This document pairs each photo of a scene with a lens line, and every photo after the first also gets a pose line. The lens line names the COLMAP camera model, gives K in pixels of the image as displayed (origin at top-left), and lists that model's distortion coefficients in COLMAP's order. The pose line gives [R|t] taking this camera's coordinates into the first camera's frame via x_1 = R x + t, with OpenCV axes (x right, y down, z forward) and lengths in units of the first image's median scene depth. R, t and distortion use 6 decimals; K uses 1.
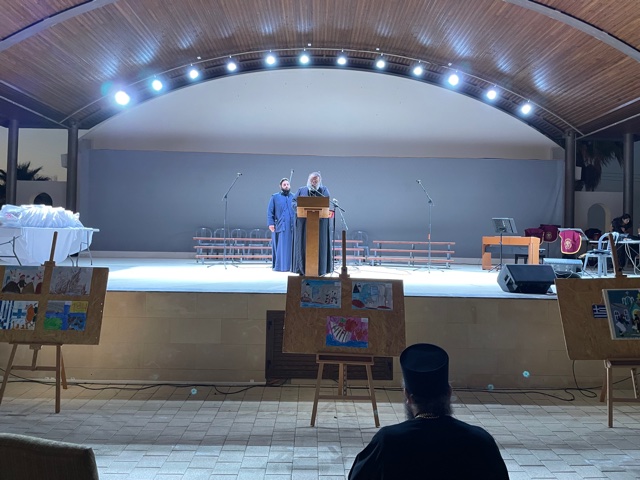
lens RADIAL K [[495.0, 0, 320.0], [0, 495.0, 240.0], [0, 0, 1]] dist [-0.004654, -0.002124]
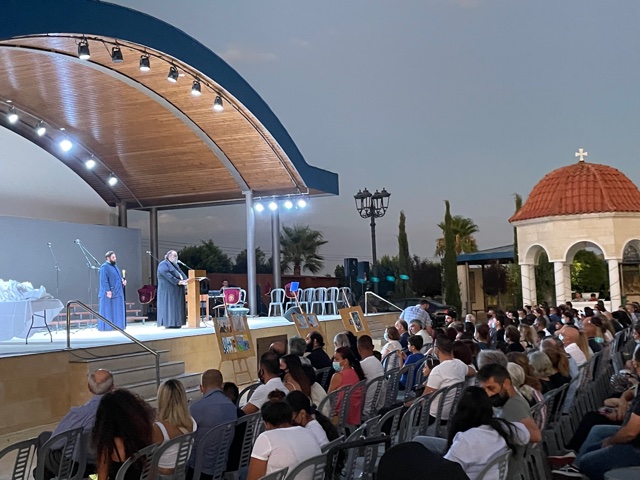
lens RADIAL K [[837.7, 0, 320.0], [0, 837.7, 240.0], [0, 0, 1]] dist [-0.009561, -0.014080]
pose [[0.424368, 0.040538, 0.904582, -1.064828], [0.037118, 0.997379, -0.062110, -0.006243], [-0.904729, 0.059934, 0.421751, -0.181225]]
